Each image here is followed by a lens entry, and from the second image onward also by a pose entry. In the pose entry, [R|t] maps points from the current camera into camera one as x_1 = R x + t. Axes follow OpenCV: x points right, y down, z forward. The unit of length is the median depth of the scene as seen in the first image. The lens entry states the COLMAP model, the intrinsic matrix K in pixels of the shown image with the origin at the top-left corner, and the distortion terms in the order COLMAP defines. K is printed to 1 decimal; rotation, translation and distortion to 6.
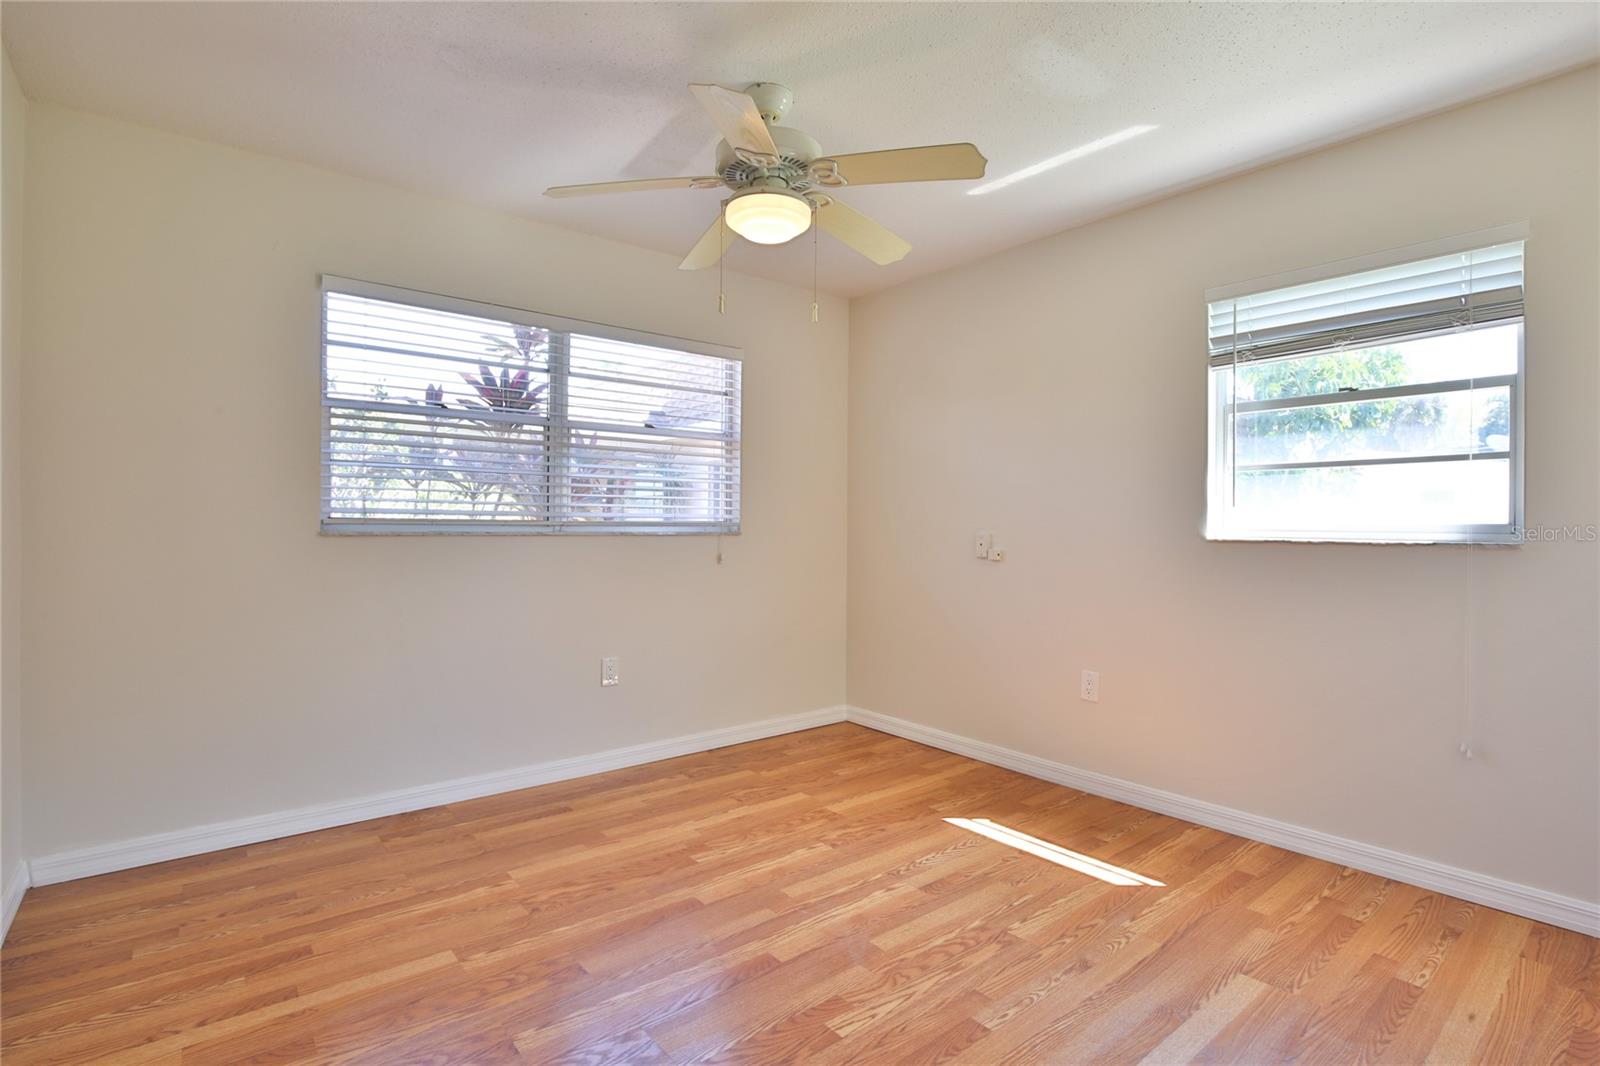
lens RADIAL K [[781.2, 0, 798.8], [0, 781.2, 532.9], [0, 0, 1]] dist [-0.034106, 0.004164]
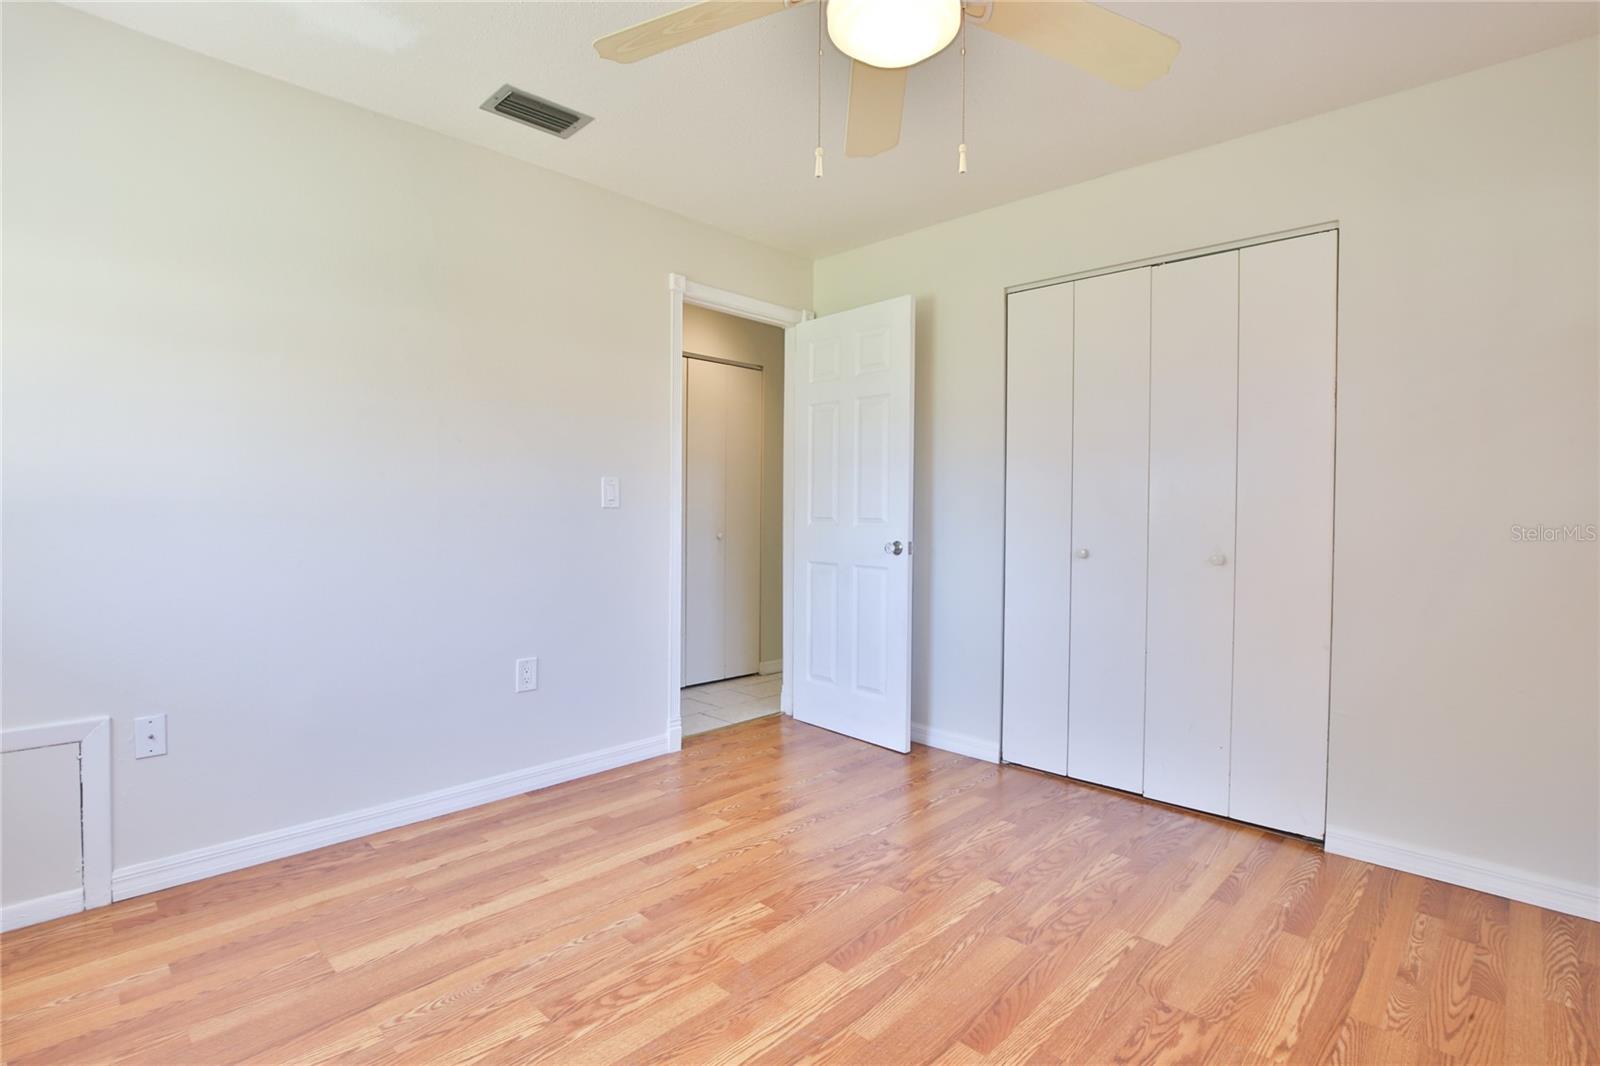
lens RADIAL K [[781.2, 0, 800.9], [0, 781.2, 522.4], [0, 0, 1]] dist [-0.034106, 0.004164]
pose [[-0.992868, -0.012688, -0.118544, 0.124405], [-0.015529, 0.999613, 0.023068, -0.004126], [0.118206, 0.024744, -0.992681, 1.892575]]
